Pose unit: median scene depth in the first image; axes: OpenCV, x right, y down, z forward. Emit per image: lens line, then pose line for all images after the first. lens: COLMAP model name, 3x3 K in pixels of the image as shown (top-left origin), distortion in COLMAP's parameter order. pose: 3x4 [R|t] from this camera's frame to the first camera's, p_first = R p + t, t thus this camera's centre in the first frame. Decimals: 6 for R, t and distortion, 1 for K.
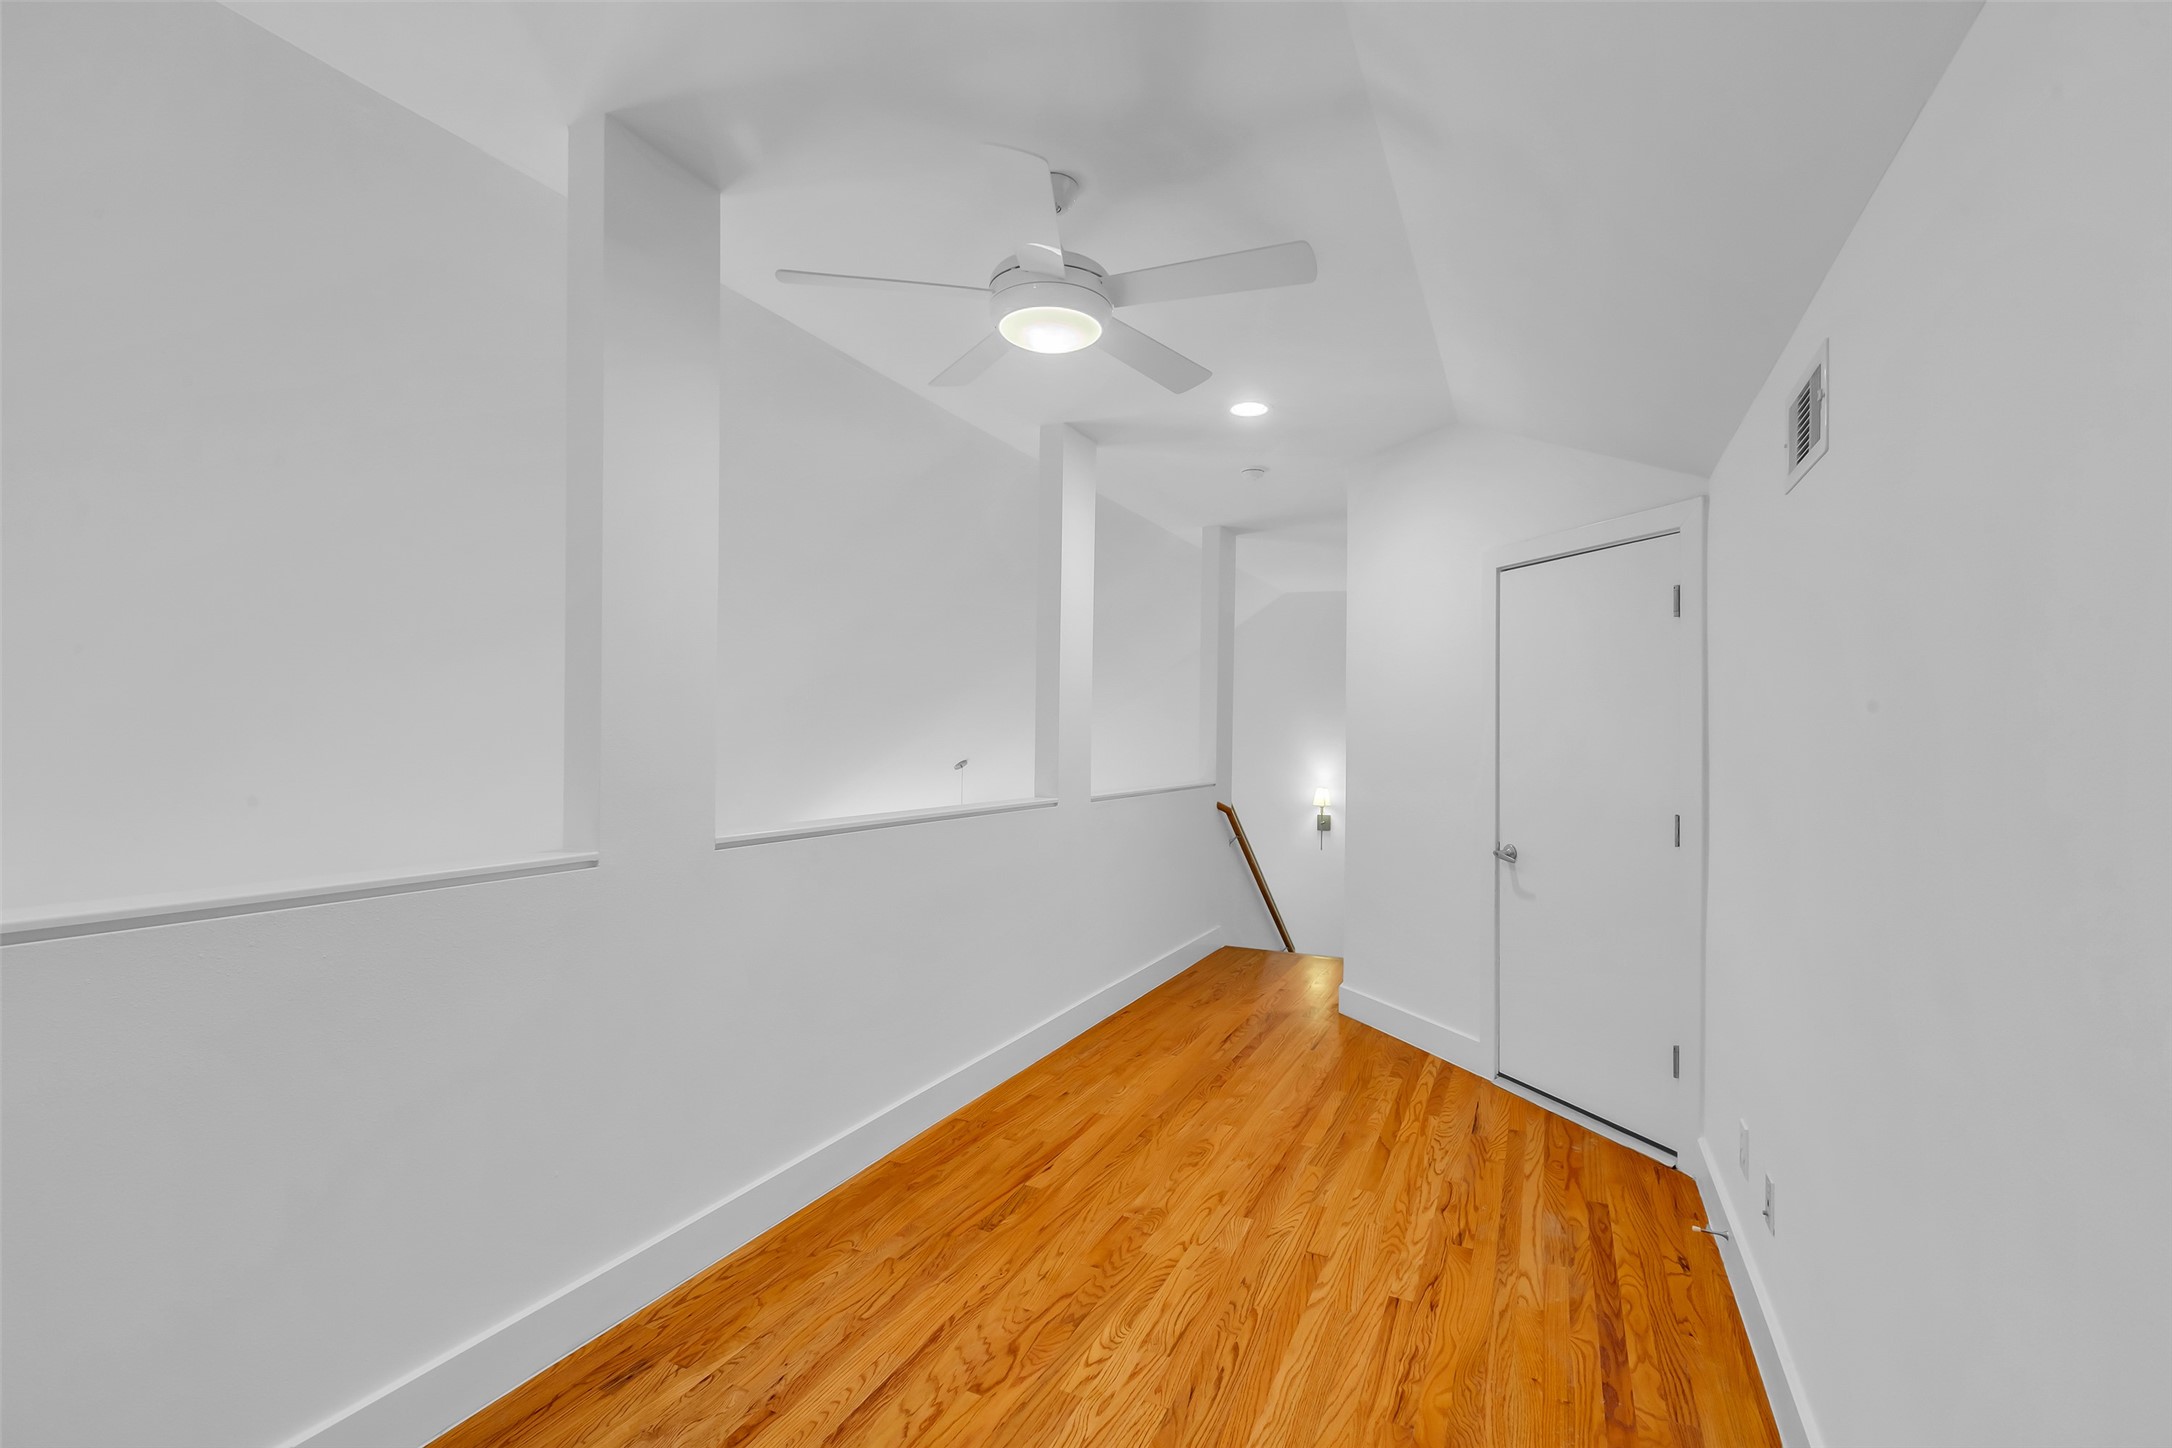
lens RADIAL K [[985.3, 0, 1097.5], [0, 985.3, 728.8], [0, 0, 1]] dist [0.003433, -0.000124]
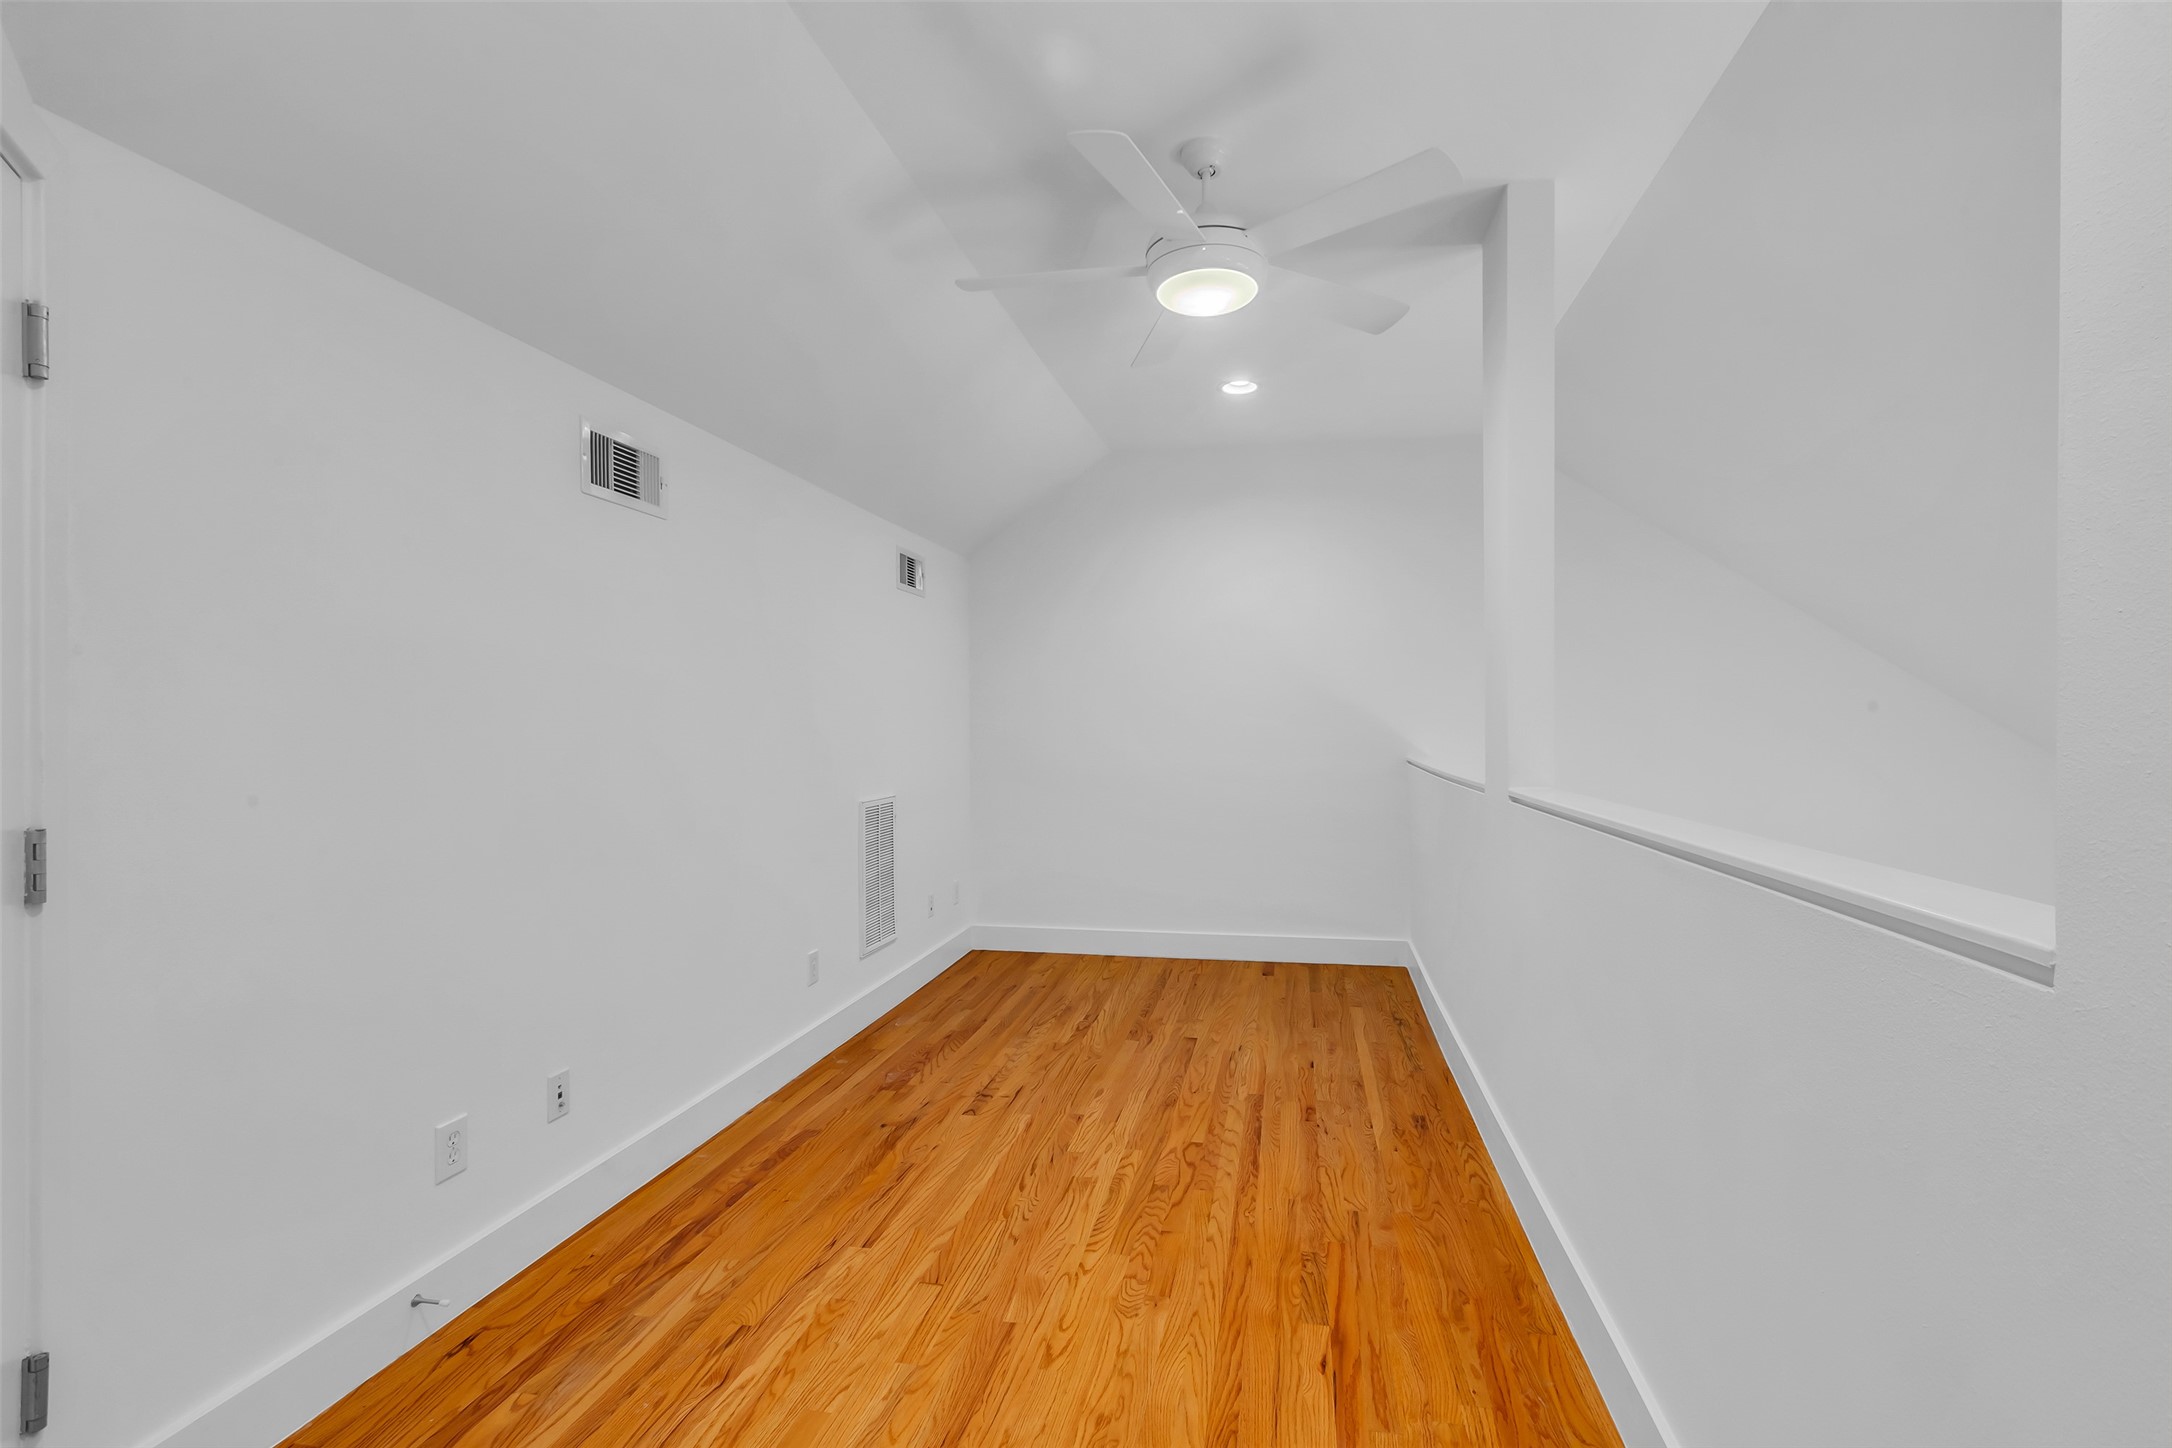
lens RADIAL K [[985.3, 0, 1092.9], [0, 985.3, 725.4], [0, 0, 1]] dist [0.003433, -0.000124]
pose [[-0.974578, -0.003734, -0.224019, 0.292065], [-0.001240, 0.999936, -0.011273, 0.056034], [0.224047, -0.010708, -0.974520, 1.960344]]
